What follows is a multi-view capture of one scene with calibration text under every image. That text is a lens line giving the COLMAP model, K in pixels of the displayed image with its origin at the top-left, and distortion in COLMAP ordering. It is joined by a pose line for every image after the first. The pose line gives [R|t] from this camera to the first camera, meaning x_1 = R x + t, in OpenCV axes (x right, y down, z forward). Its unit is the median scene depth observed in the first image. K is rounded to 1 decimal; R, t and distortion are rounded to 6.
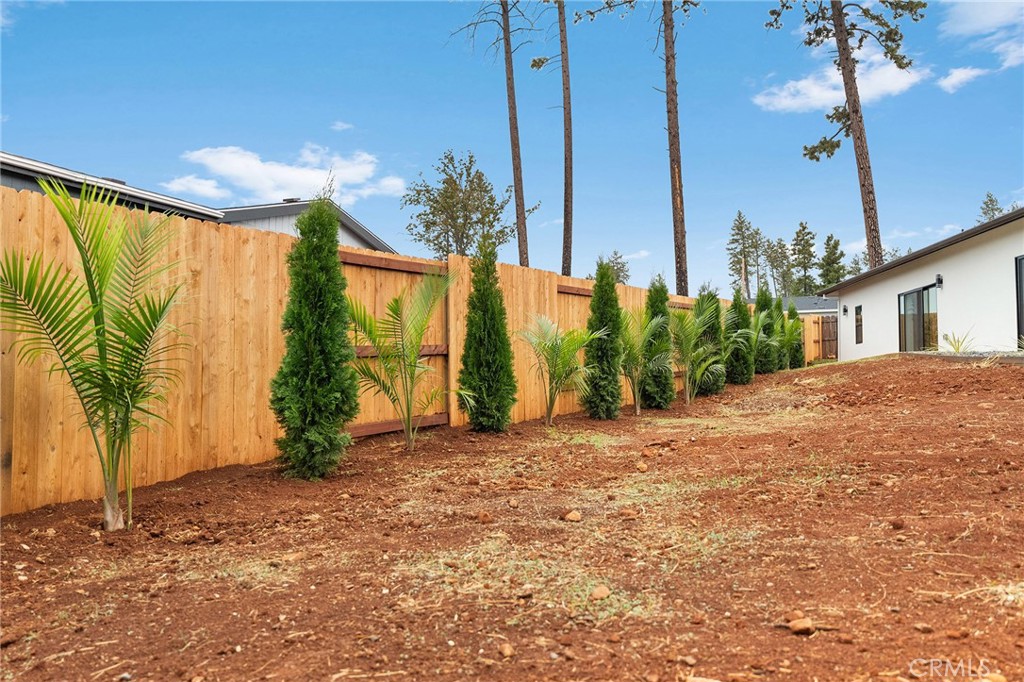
lens RADIAL K [[925.1, 0, 512.6], [0, 925.1, 341.7], [0, 0, 1]] dist [0.004923, 0.006357]
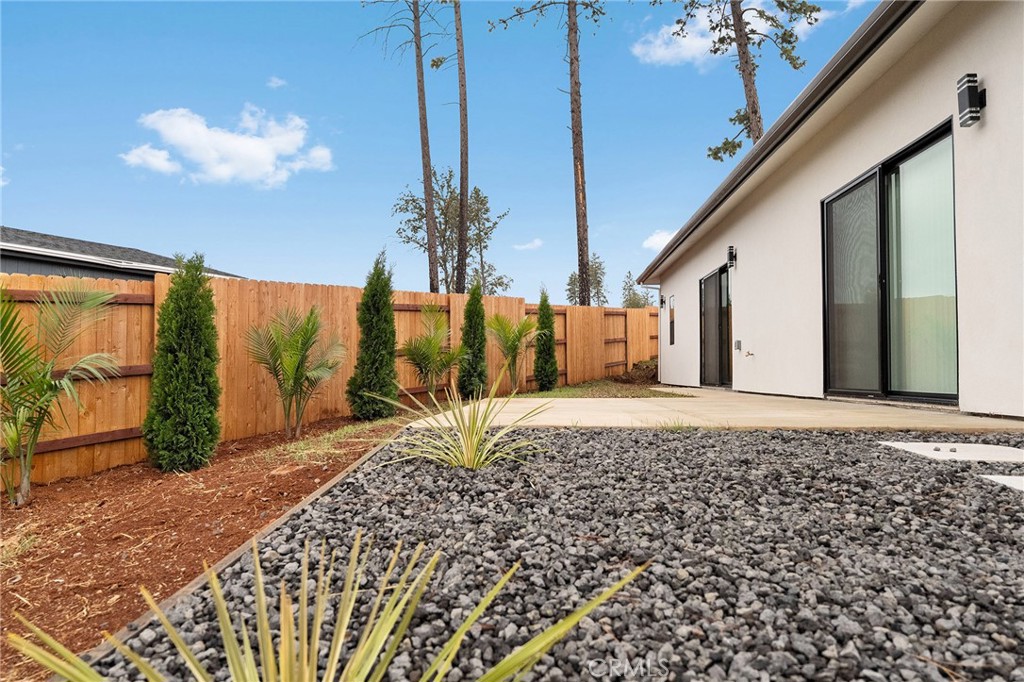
lens RADIAL K [[700.8, 0, 510.9], [0, 700.8, 343.0], [0, 0, 1]] dist [-0.011901, -0.002542]
pose [[0.999510, -0.000753, -0.031305, 0.123238], [0.001616, 0.999619, 0.027562, -0.007817], [0.031273, -0.027599, 0.999130, 0.195764]]
